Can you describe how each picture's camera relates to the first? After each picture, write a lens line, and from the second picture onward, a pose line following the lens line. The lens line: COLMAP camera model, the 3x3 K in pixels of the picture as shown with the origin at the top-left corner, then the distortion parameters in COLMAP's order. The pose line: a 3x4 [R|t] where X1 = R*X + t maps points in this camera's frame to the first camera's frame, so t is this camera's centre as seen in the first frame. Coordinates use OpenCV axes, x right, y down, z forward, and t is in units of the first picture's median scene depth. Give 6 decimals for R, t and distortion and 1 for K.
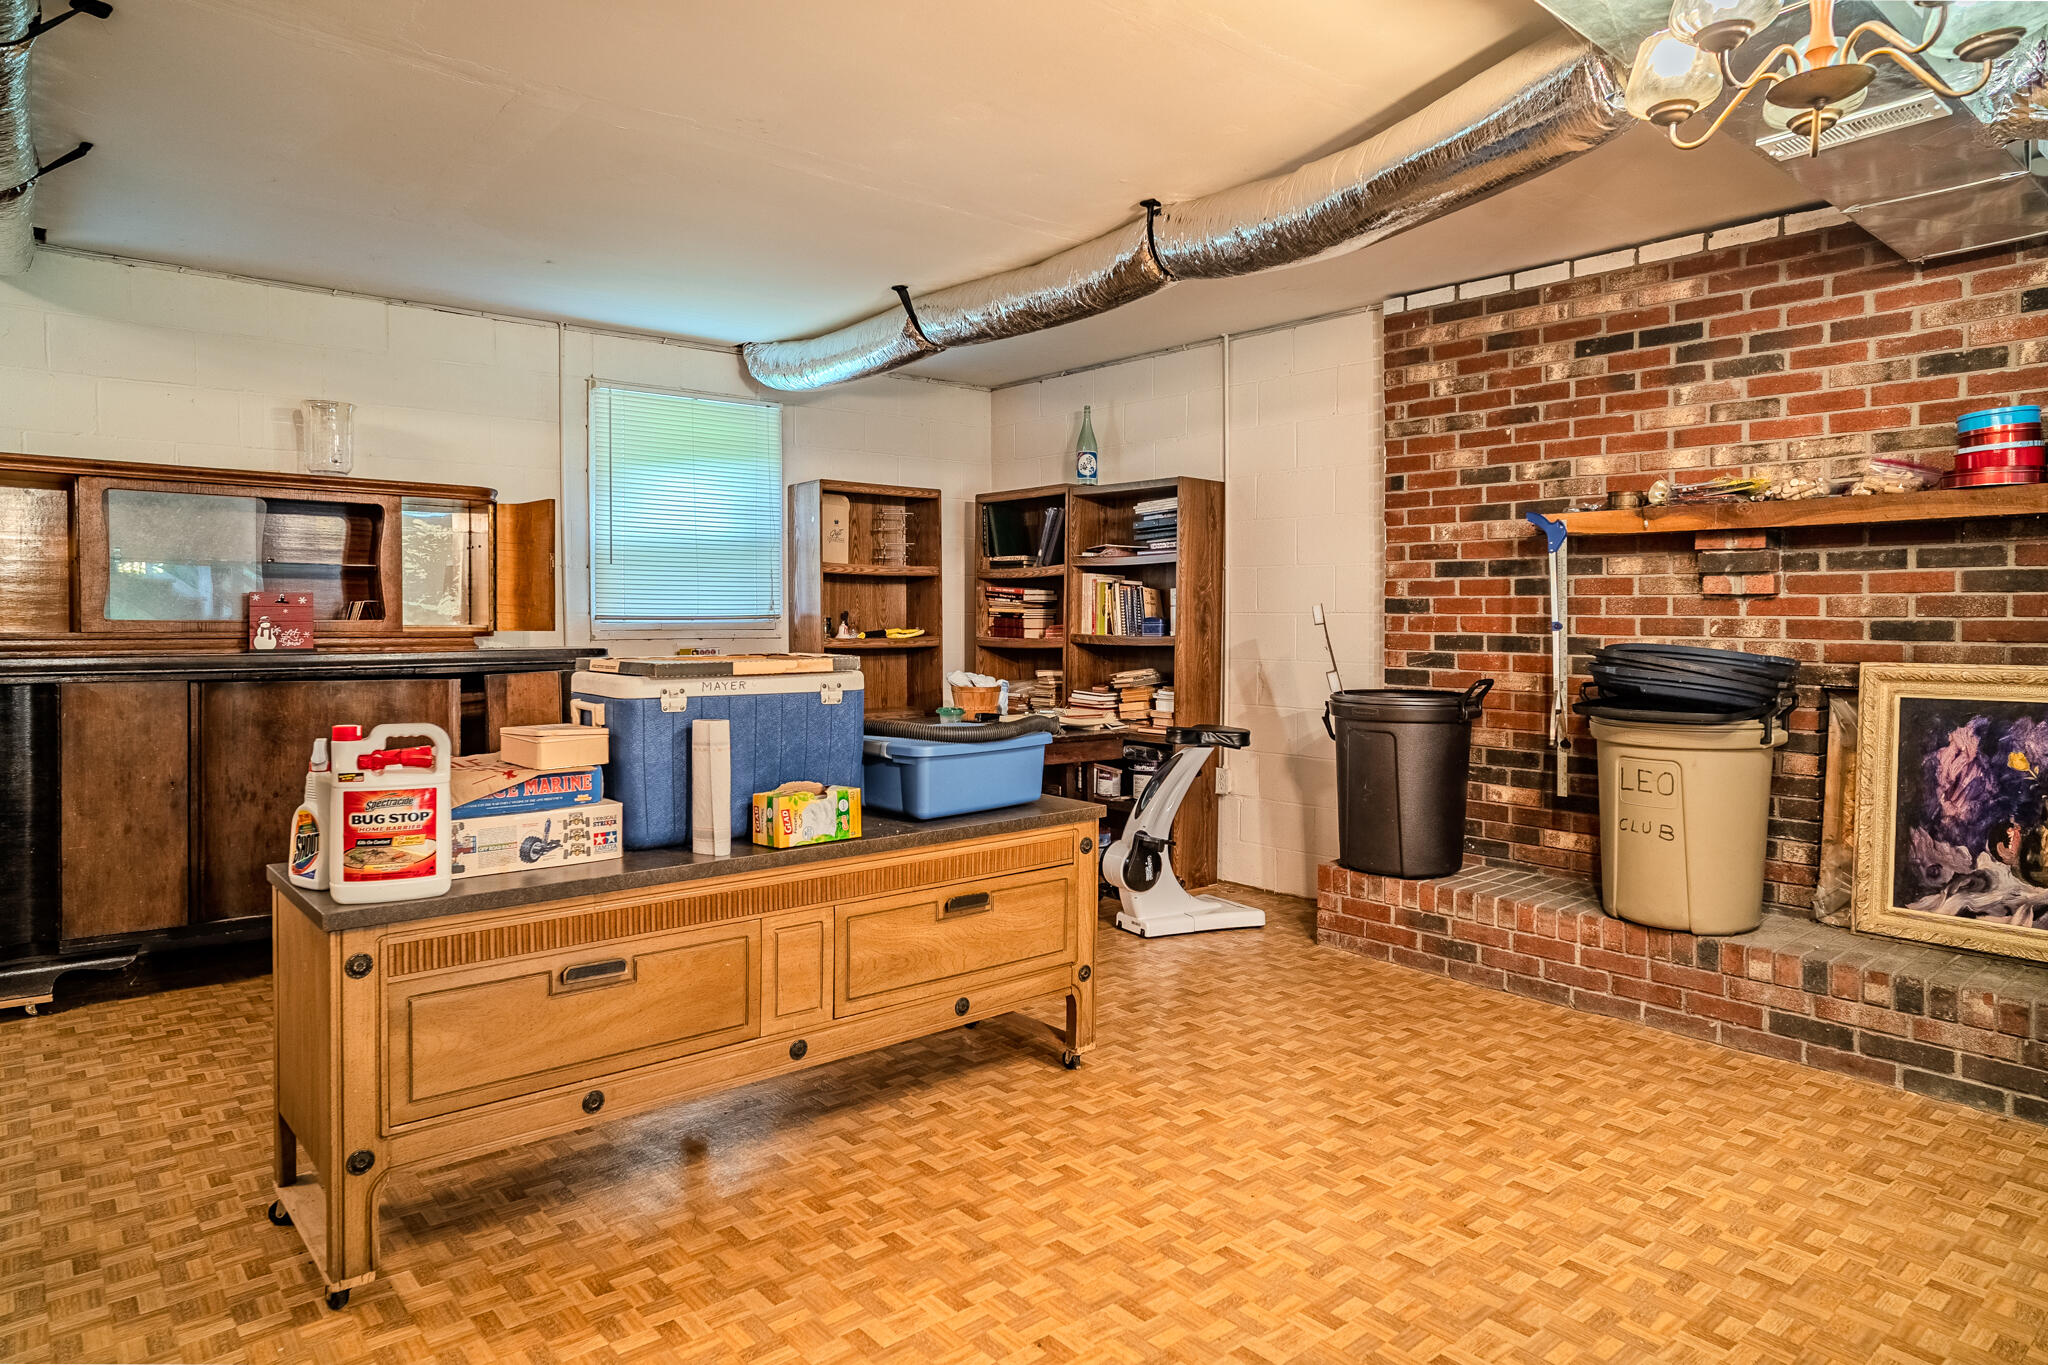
lens RADIAL K [[1240.3, 0, 1076.3], [0, 1240.3, 642.8], [0, 0, 1]] dist [-0.040408, 0.038255]
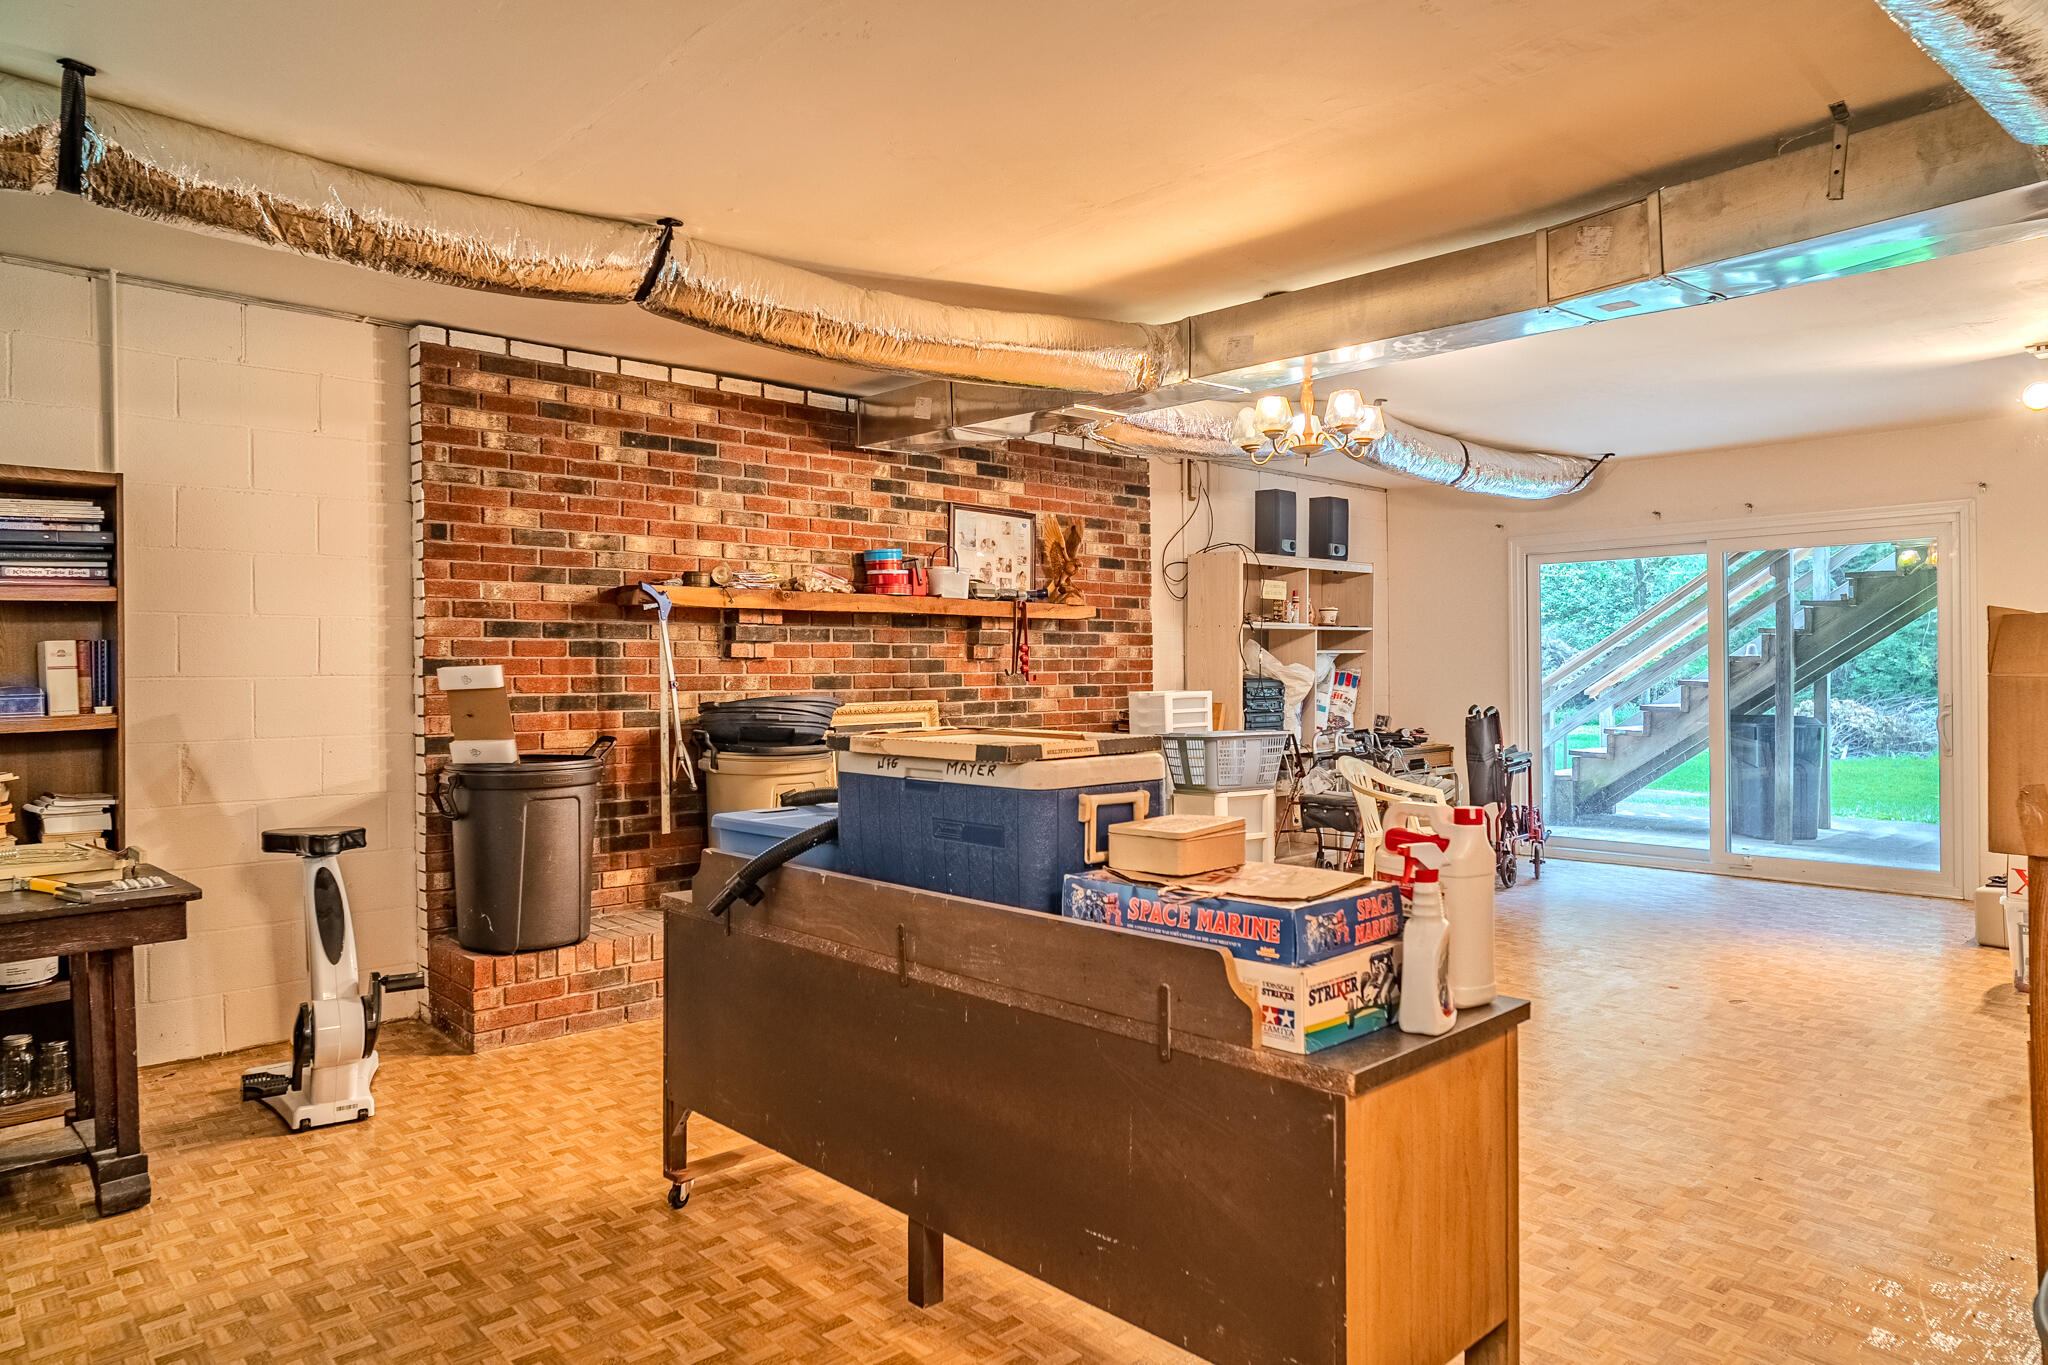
lens RADIAL K [[1240.3, 0, 1018.4], [0, 1240.3, 676.8], [0, 0, 1]] dist [-0.040408, 0.038255]
pose [[-0.012372, -0.010601, 0.999867, -0.709814], [0.028371, 0.999538, 0.010948, -0.022350], [-0.999521, 0.028503, -0.012066, 0.643519]]
